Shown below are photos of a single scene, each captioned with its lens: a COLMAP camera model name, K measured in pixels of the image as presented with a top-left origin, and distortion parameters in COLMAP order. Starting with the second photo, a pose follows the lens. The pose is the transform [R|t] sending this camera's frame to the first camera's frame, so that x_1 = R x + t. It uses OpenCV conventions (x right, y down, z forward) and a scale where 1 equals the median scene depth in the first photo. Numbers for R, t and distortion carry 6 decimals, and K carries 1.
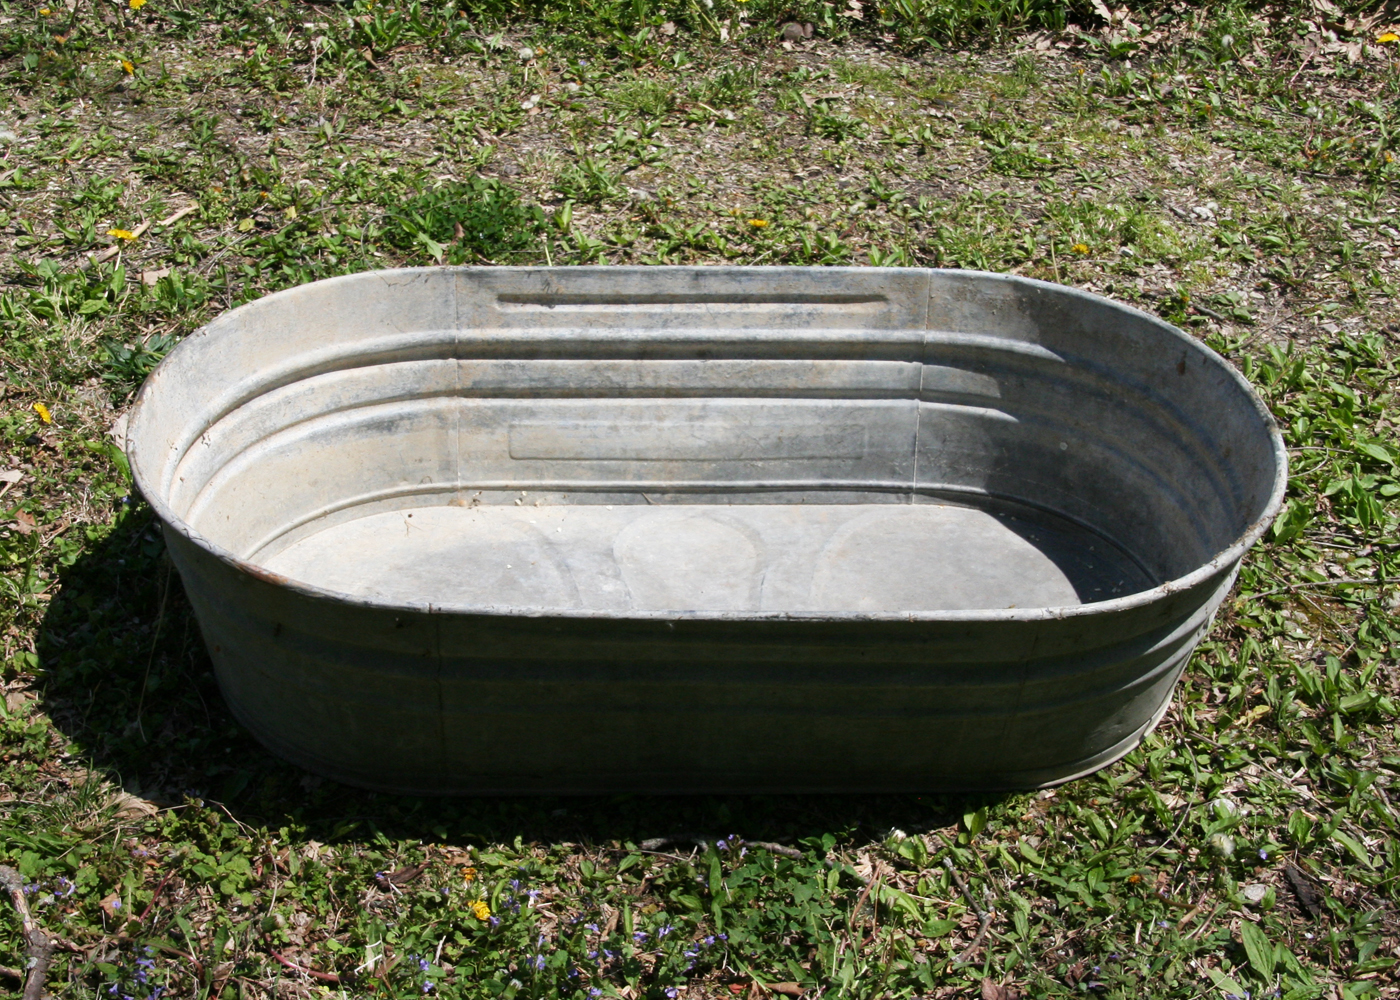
lens RADIAL K [[1798.8, 0, 700.0], [0, 1798.8, 500.0], [0, 0, 1]] dist [-0.008568, 0.071200]
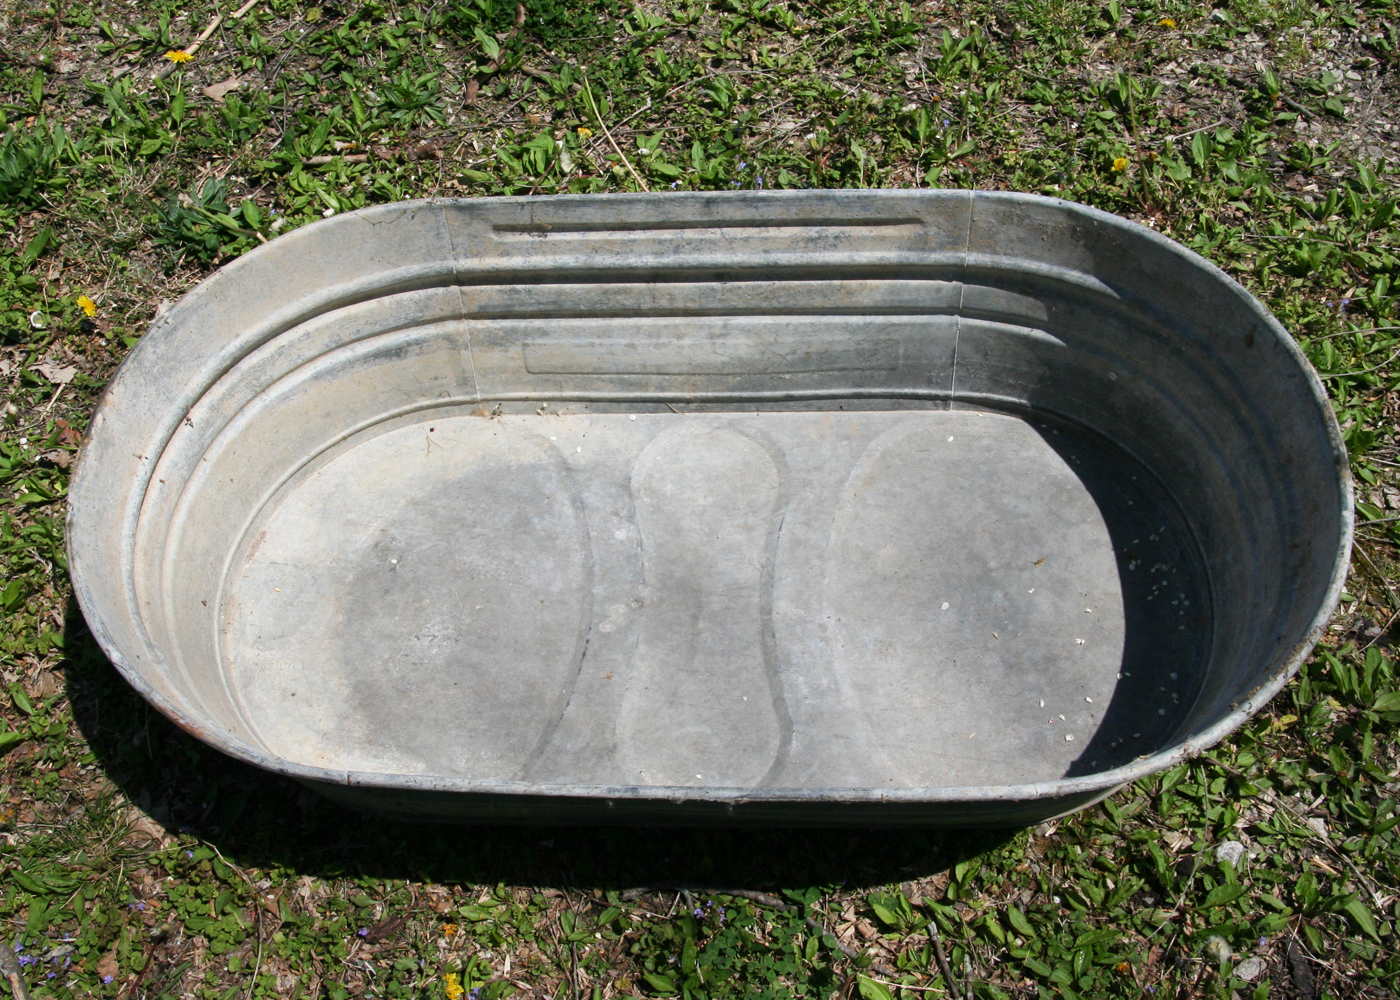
lens RADIAL K [[1386.1, 0, 700.0], [0, 1386.1, 500.0], [0, 0, 1]] dist [-0.113256, 0.118780]
pose [[0.993251, 0.020459, -0.114162, 0.073504], [0.021938, 0.933409, 0.358143, -0.225745], [0.113887, -0.358230, 0.926661, 0.301243]]
